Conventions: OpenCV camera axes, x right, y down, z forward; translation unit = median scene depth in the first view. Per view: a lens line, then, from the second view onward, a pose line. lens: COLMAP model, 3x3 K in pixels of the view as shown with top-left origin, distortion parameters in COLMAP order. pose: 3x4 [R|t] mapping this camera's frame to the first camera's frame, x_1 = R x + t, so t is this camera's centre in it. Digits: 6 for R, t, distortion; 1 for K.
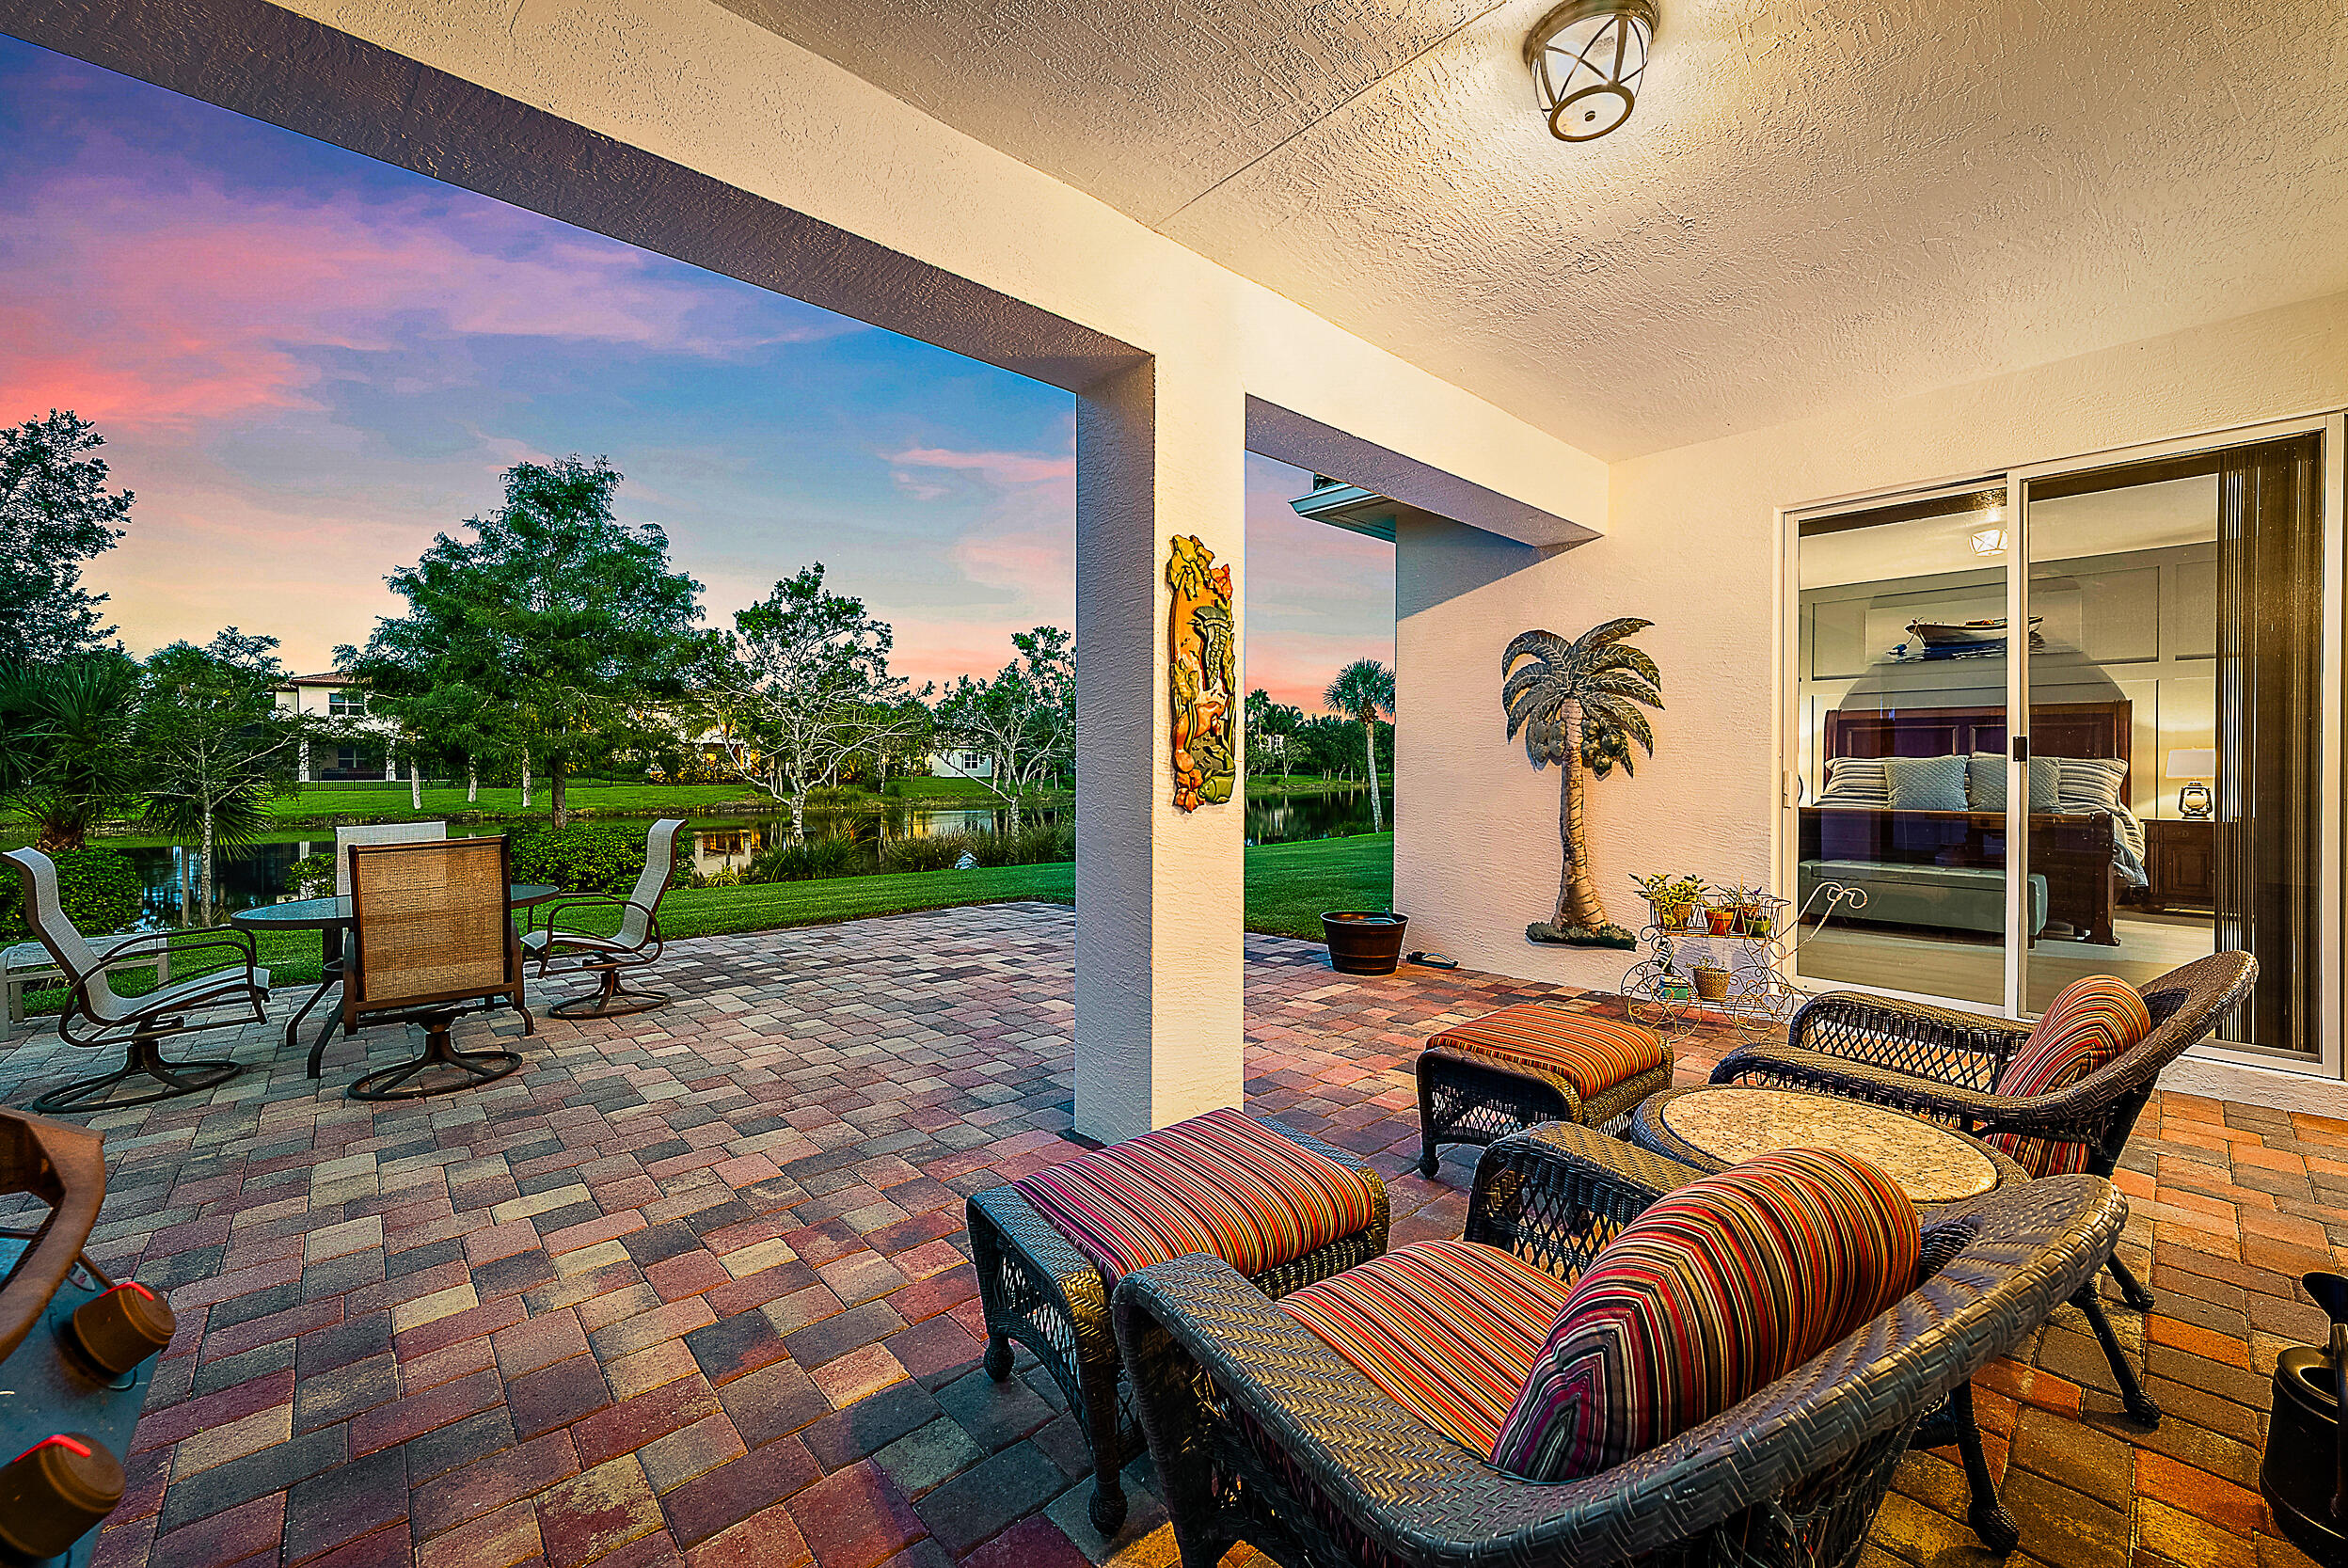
lens RADIAL K [[928.5, 0, 1174.0], [0, 928.5, 784.0], [0, 0, 1]] dist [-0.000792, 0.000024]
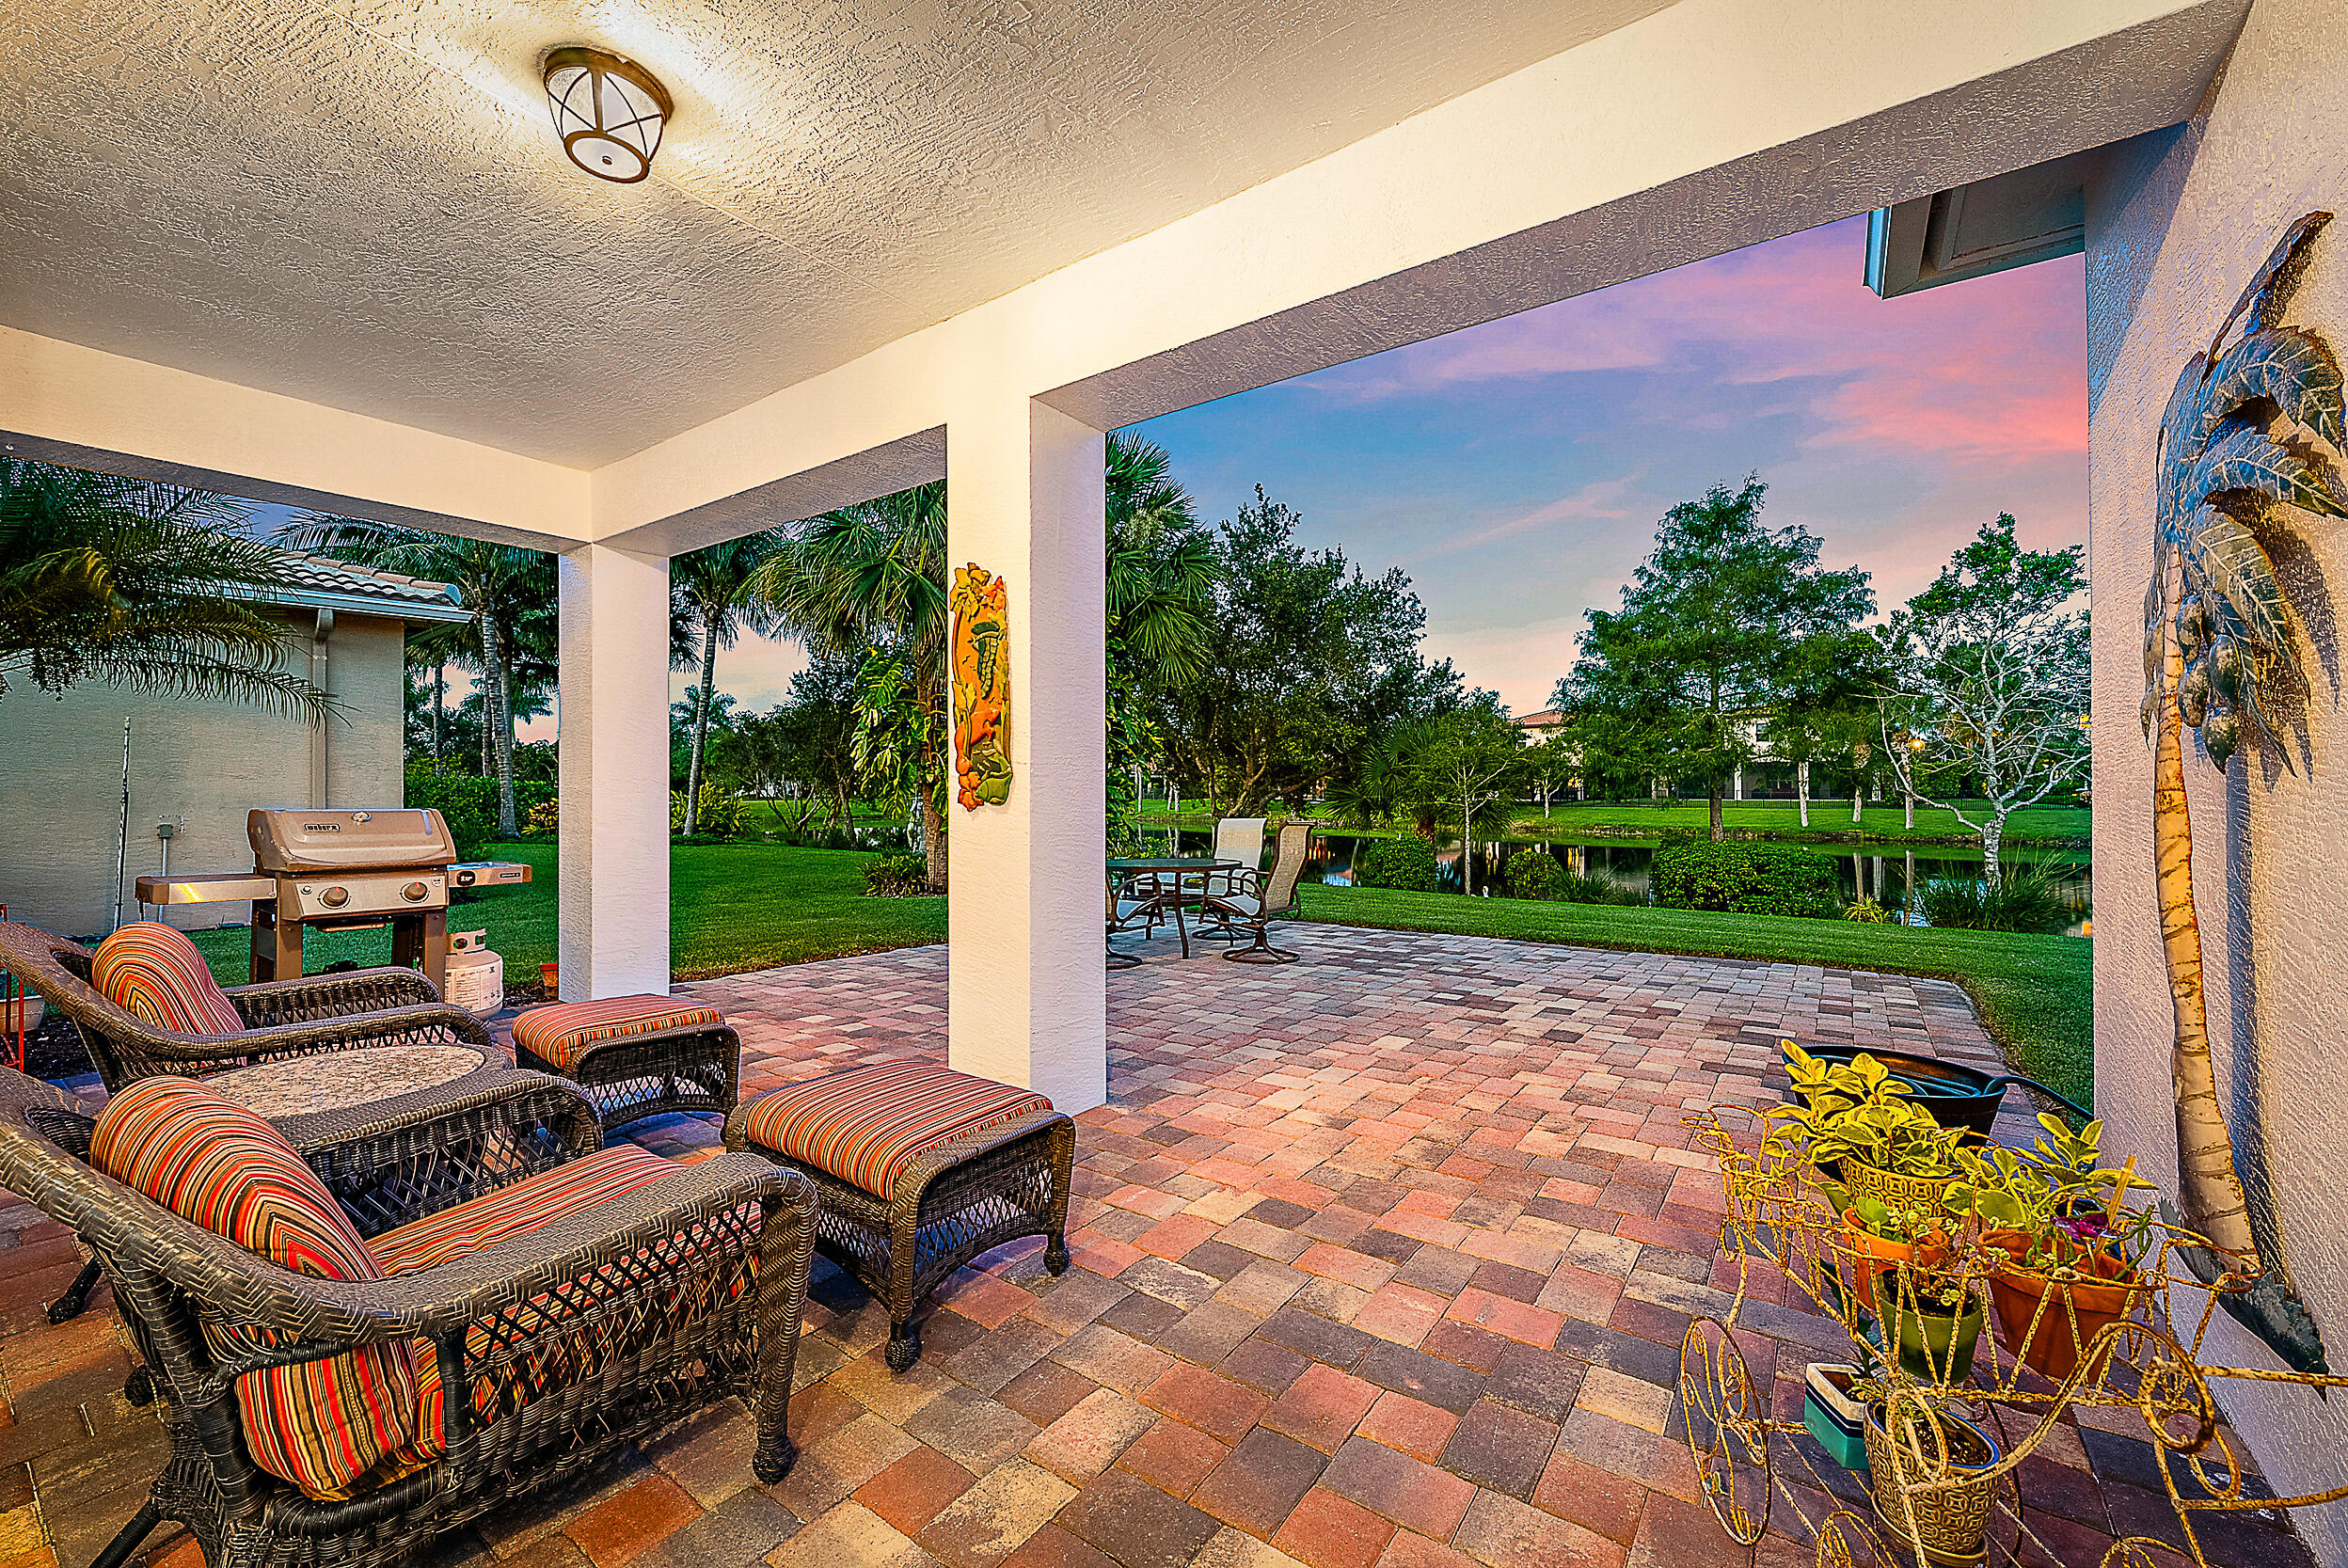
lens RADIAL K [[928.5, 0, 1174.0], [0, 928.5, 784.0], [0, 0, 1]] dist [-0.000792, 0.000024]
pose [[0.216288, -0.005351, -0.976315, 0.238328], [-0.017456, 0.999804, -0.009347, 0.001388], [0.976174, 0.019064, 0.216152, 0.206053]]
